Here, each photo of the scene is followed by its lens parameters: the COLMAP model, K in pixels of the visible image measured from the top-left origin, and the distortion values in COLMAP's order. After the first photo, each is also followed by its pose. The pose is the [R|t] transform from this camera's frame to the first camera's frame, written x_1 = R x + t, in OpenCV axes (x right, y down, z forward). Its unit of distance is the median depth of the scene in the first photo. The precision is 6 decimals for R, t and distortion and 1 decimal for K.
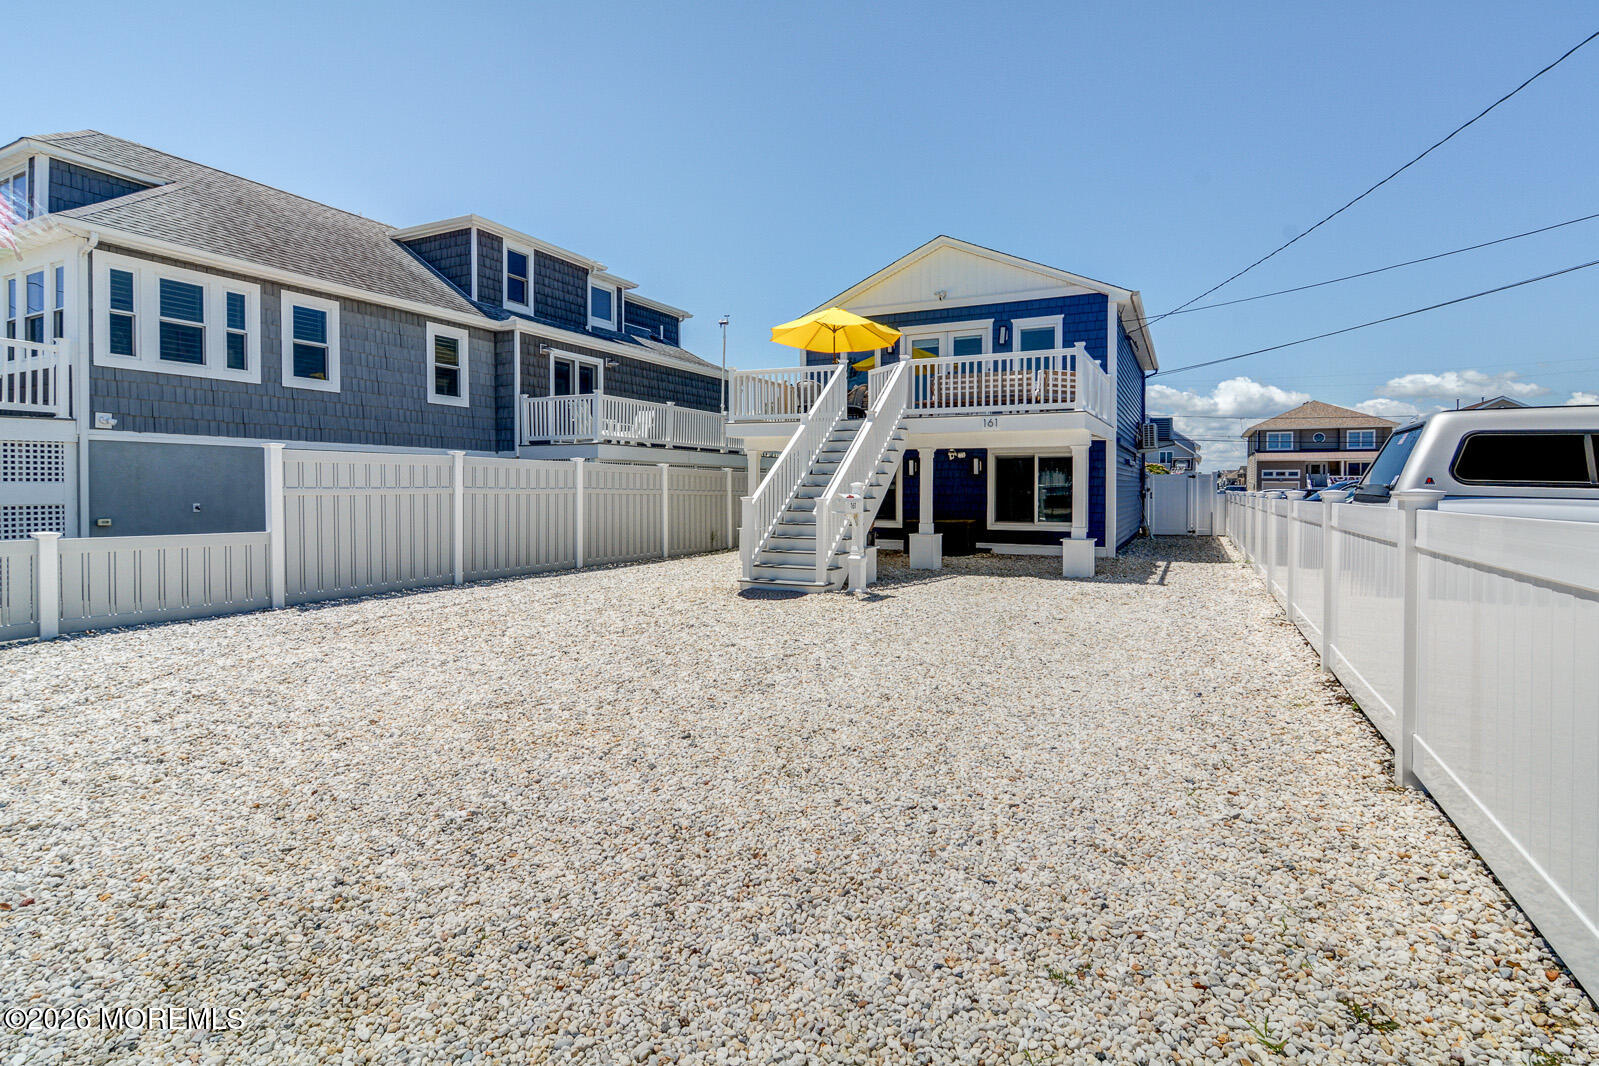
lens RADIAL K [[790.8, 0, 792.2], [0, 790.8, 501.8], [0, 0, 1]] dist [0.008841, -0.012642]
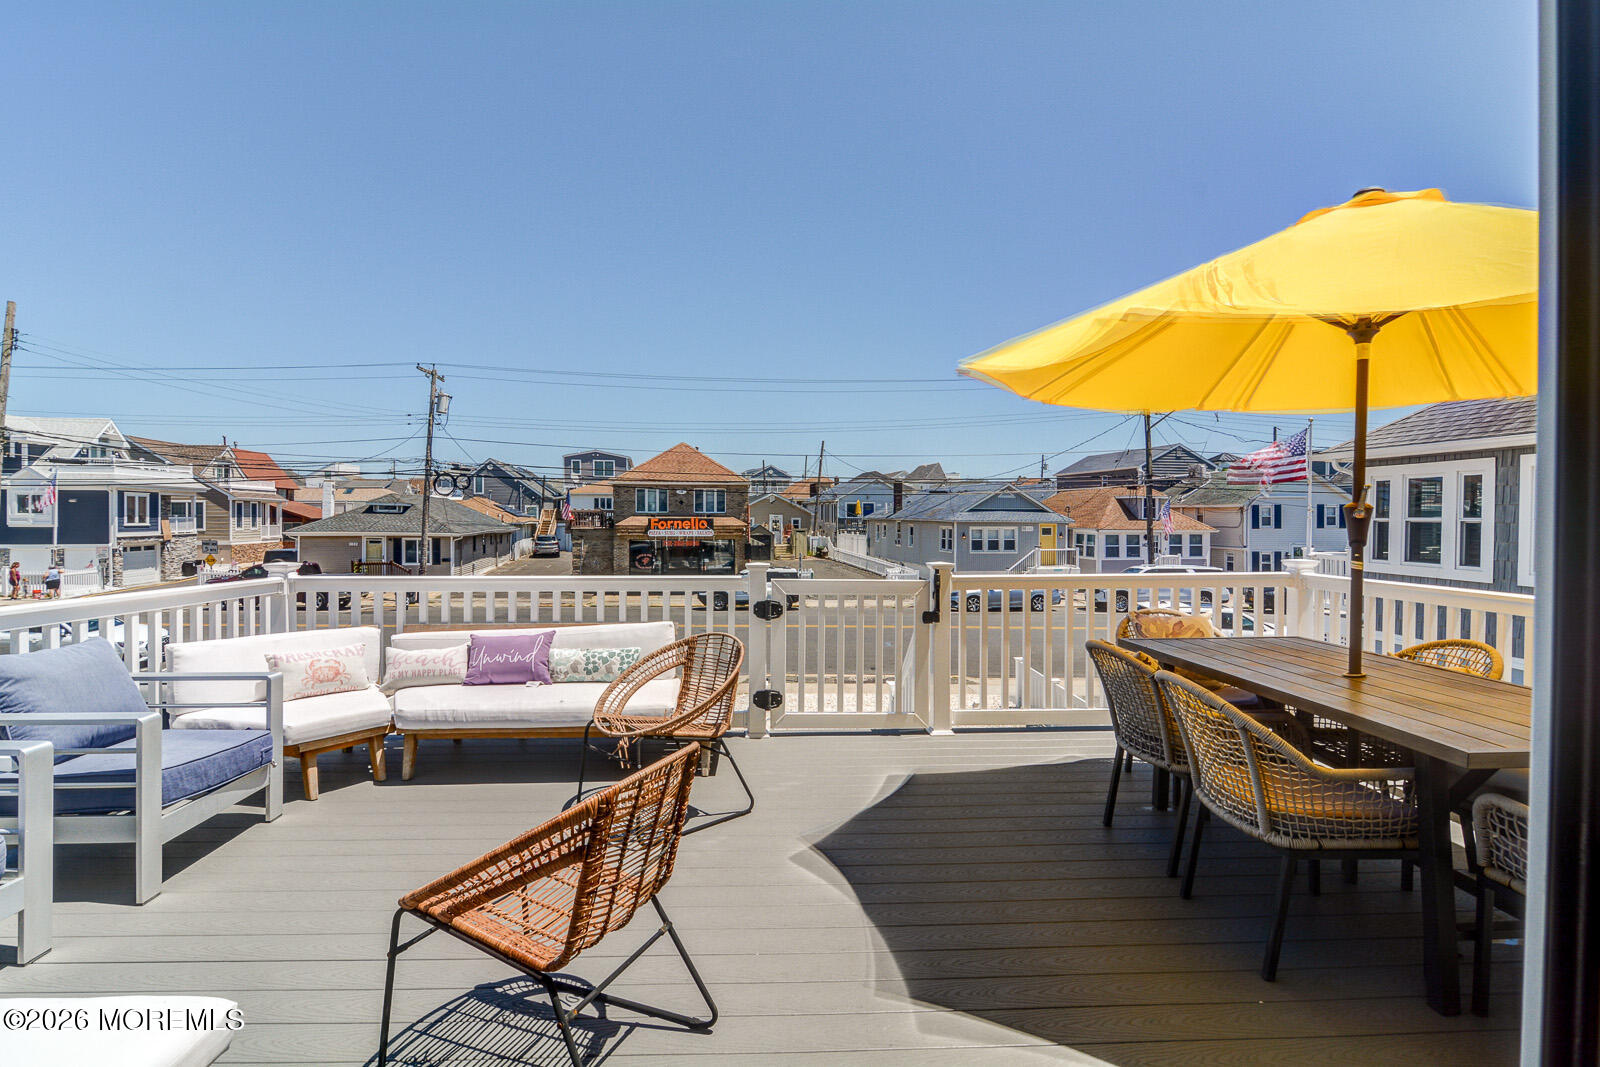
lens RADIAL K [[783.7, 0, 793.9], [0, 783.7, 527.2], [0, 0, 1]] dist [0.004742, -0.012076]
pose [[-0.876056, -0.002370, -0.482203, 0.249190], [-0.018011, 0.999451, 0.027809, -0.170524], [0.481872, 0.033048, -0.875618, 1.074445]]
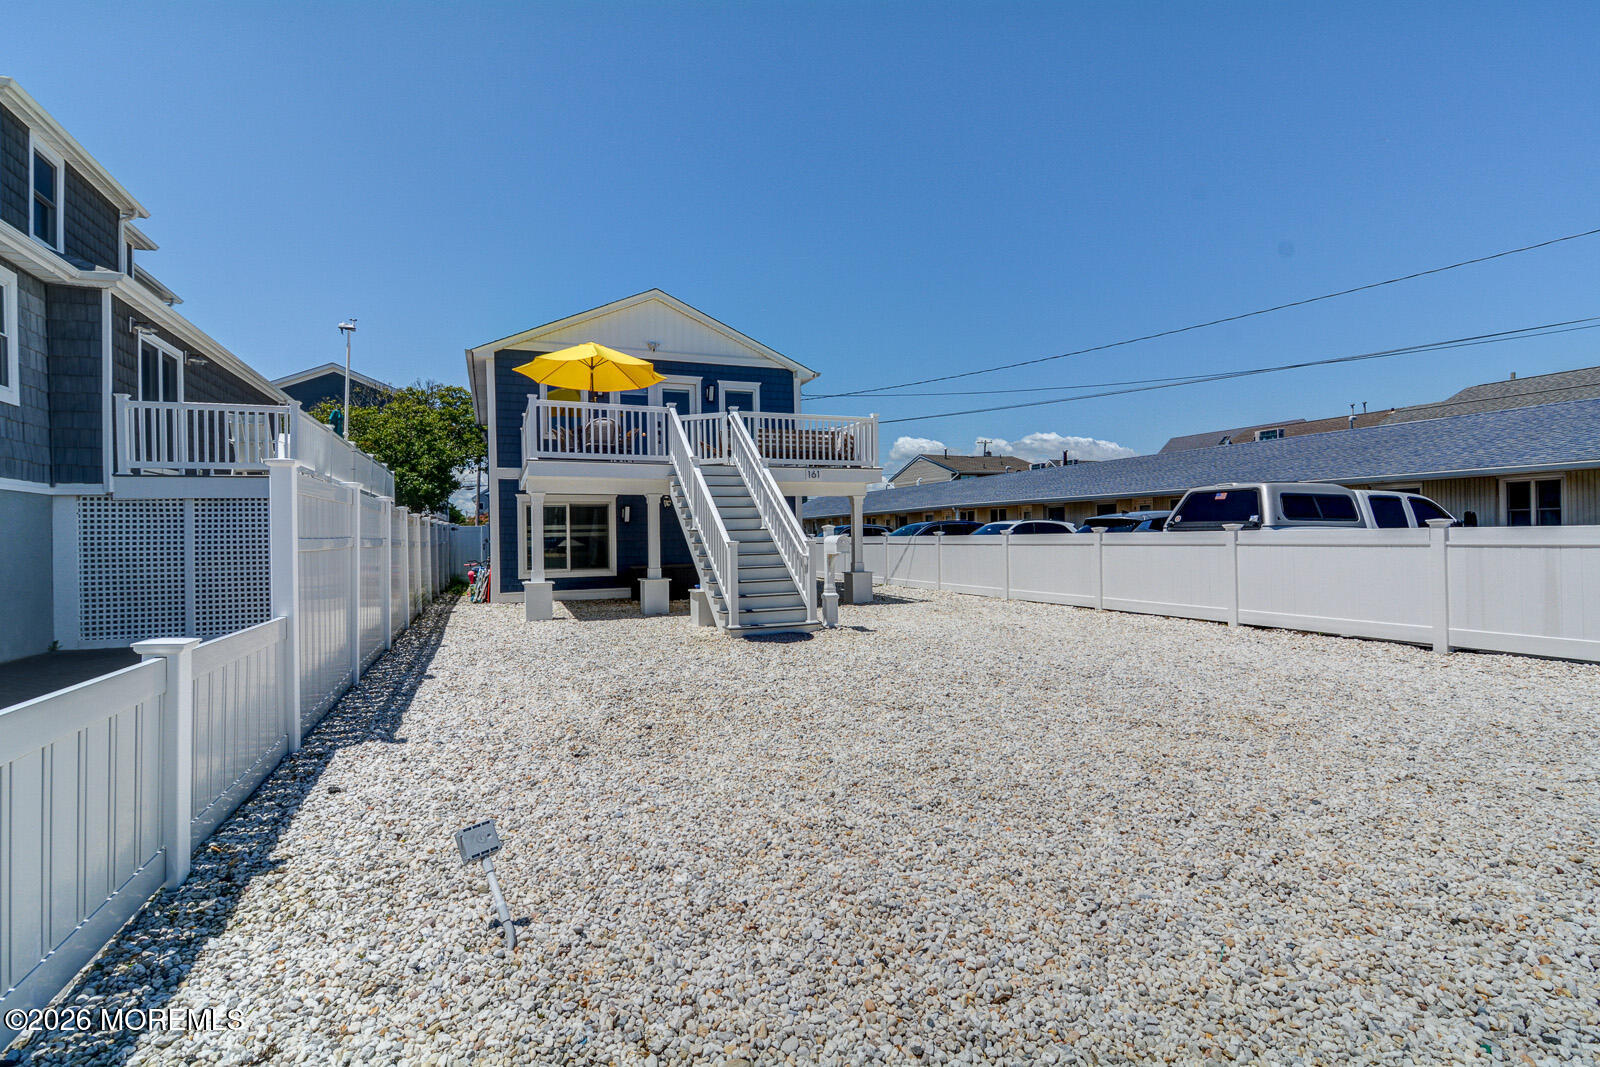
lens RADIAL K [[774.7, 0, 794.7], [0, 774.7, 539.3], [0, 0, 1]] dist [-0.000123, -0.008992]
pose [[0.661523, -0.019012, 0.749684, -0.467877], [0.031549, 0.999499, -0.002491, -0.002474], [-0.749261, 0.025300, 0.661791, 0.210645]]
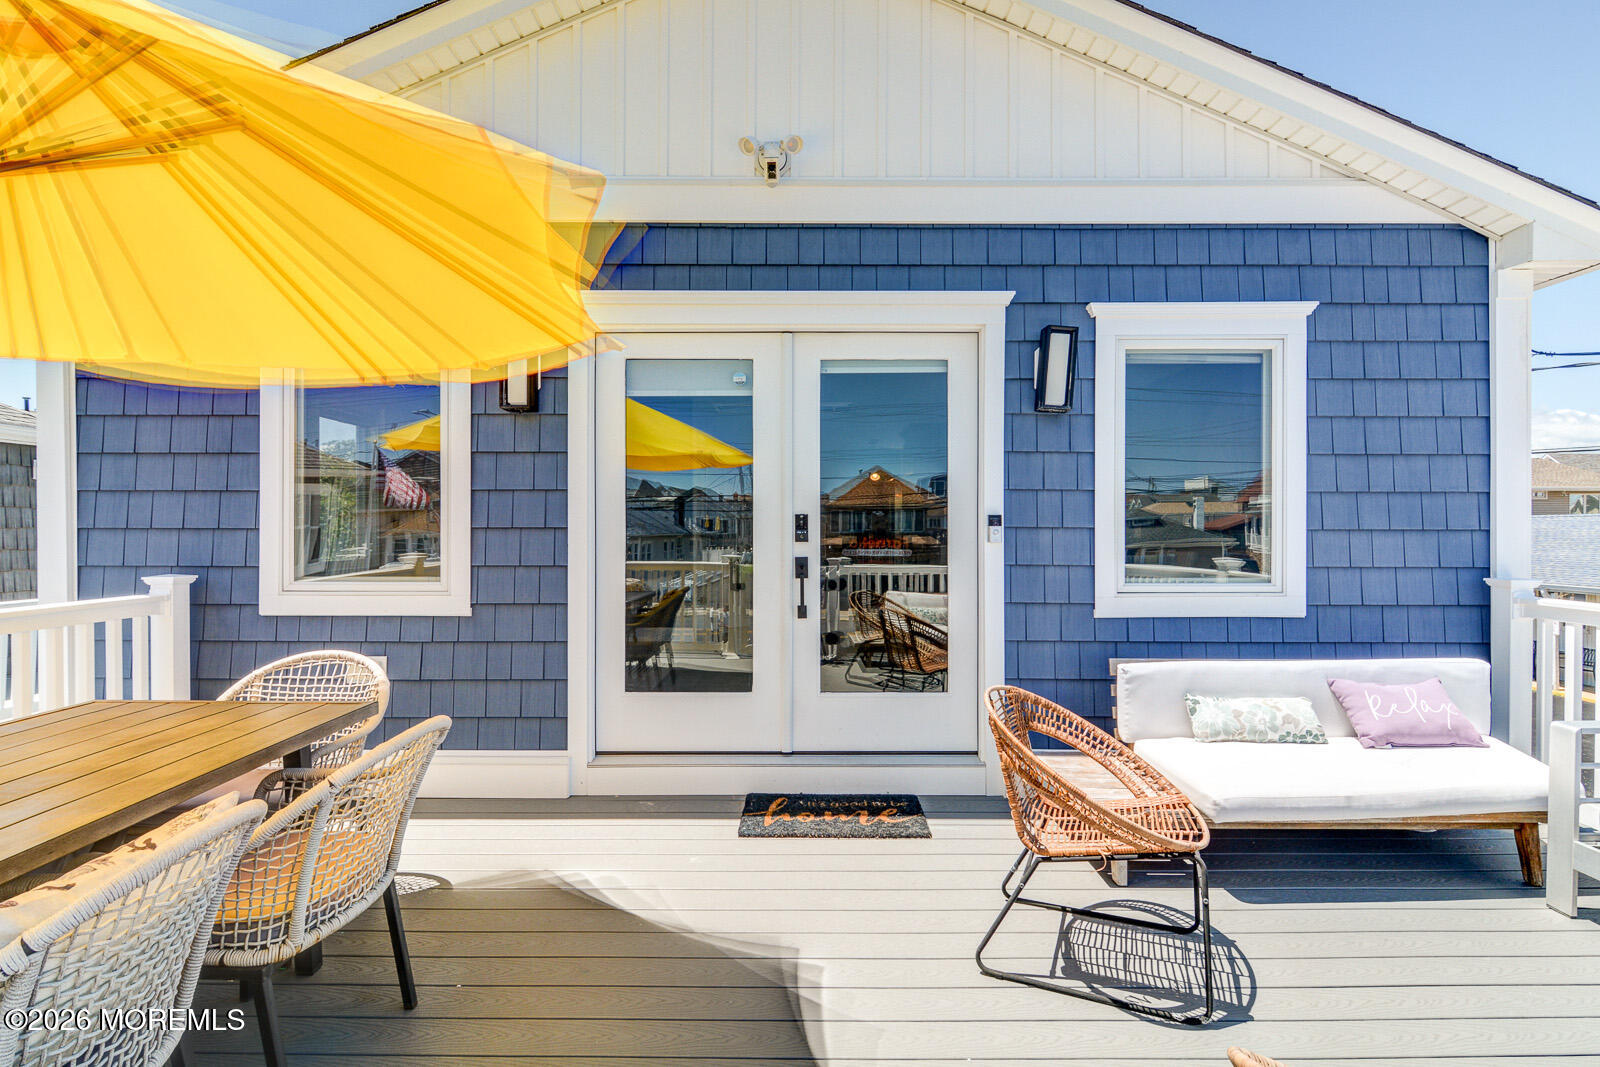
lens RADIAL K [[798.6, 0, 815.4], [0, 798.6, 534.4], [0, 0, 1]] dist [0.009077, -0.014301]
pose [[0.886171, -0.007471, 0.463298, 0.103386], [0.011901, 0.999907, -0.006638, -0.164821], [-0.463205, 0.011396, 0.886178, 0.839653]]
